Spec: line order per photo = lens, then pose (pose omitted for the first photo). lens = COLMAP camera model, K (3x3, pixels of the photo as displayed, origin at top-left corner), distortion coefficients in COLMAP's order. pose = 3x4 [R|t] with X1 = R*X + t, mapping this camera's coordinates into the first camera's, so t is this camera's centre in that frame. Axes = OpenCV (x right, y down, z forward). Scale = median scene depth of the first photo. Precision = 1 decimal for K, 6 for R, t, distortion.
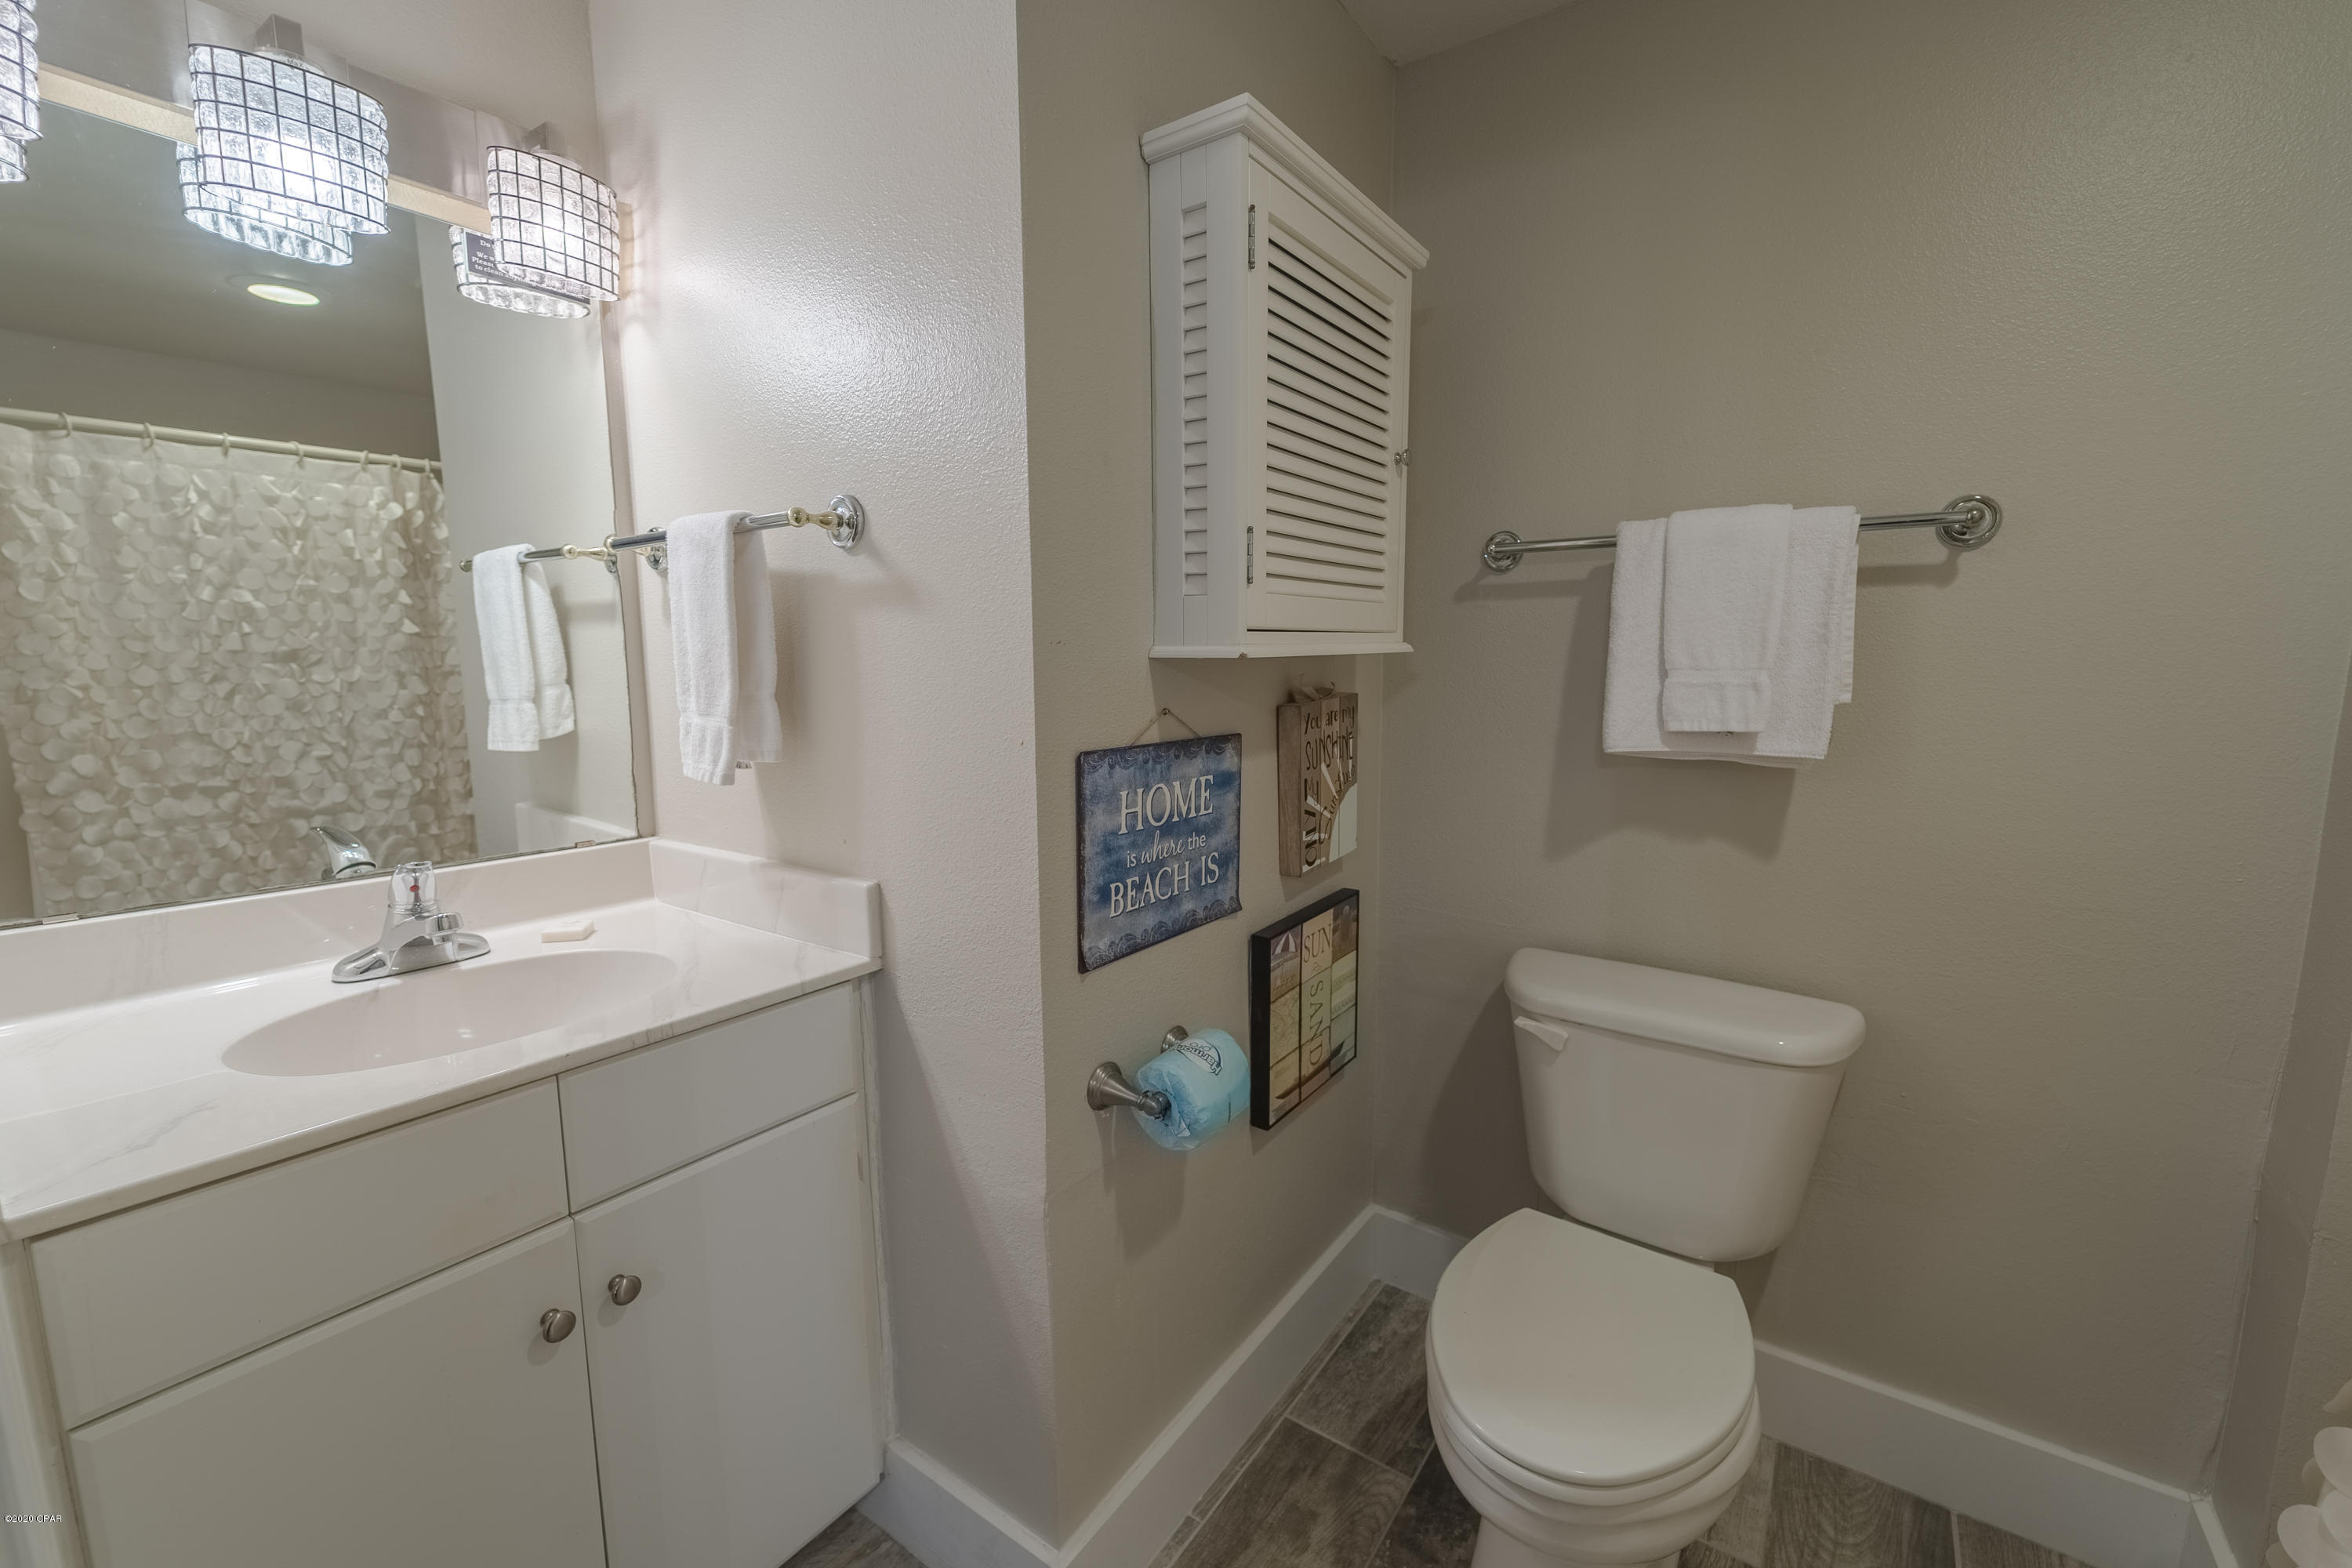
lens RADIAL K [[950.7, 0, 1177.1], [0, 950.7, 779.3], [0, 0, 1]] dist [0.003332, -0.003298]
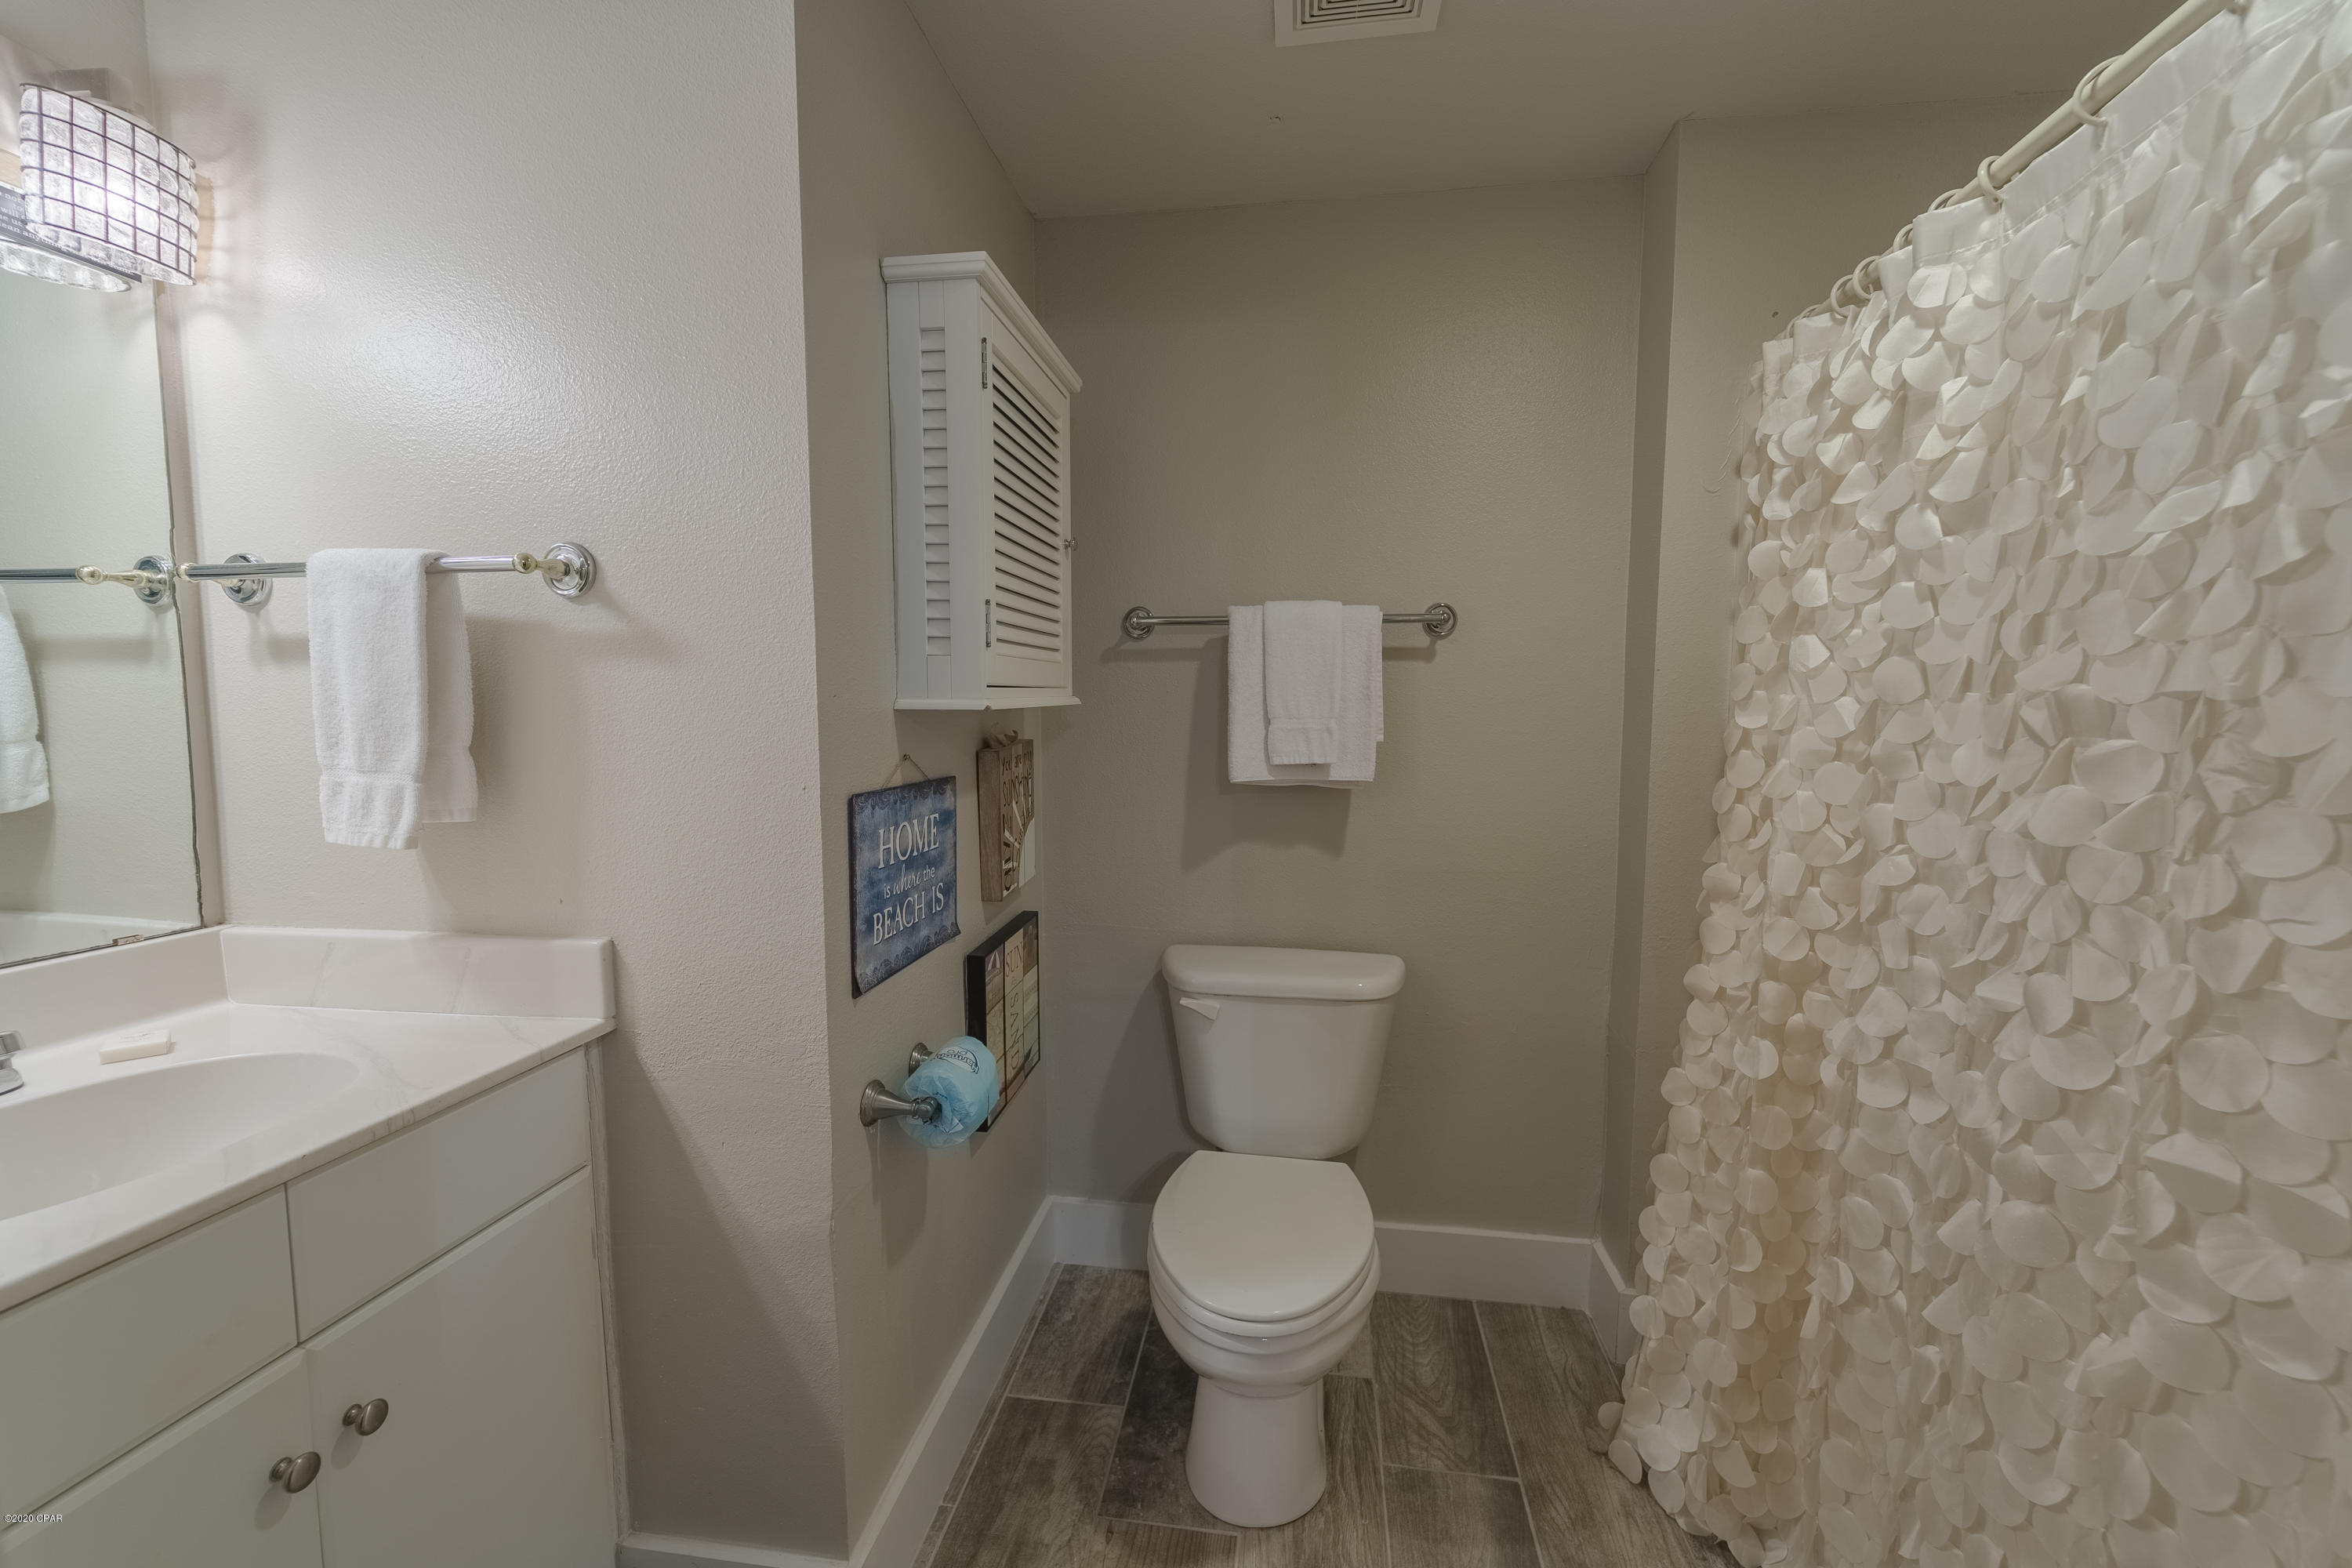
lens RADIAL K [[950.7, 0, 1174.1], [0, 950.7, 777.4], [0, 0, 1]] dist [0.003332, -0.003298]
pose [[0.889044, -0.030669, 0.456794, -0.227674], [0.054450, 0.997755, -0.038986, 0.012262], [-0.454573, 0.059533, 0.888718, -0.125724]]
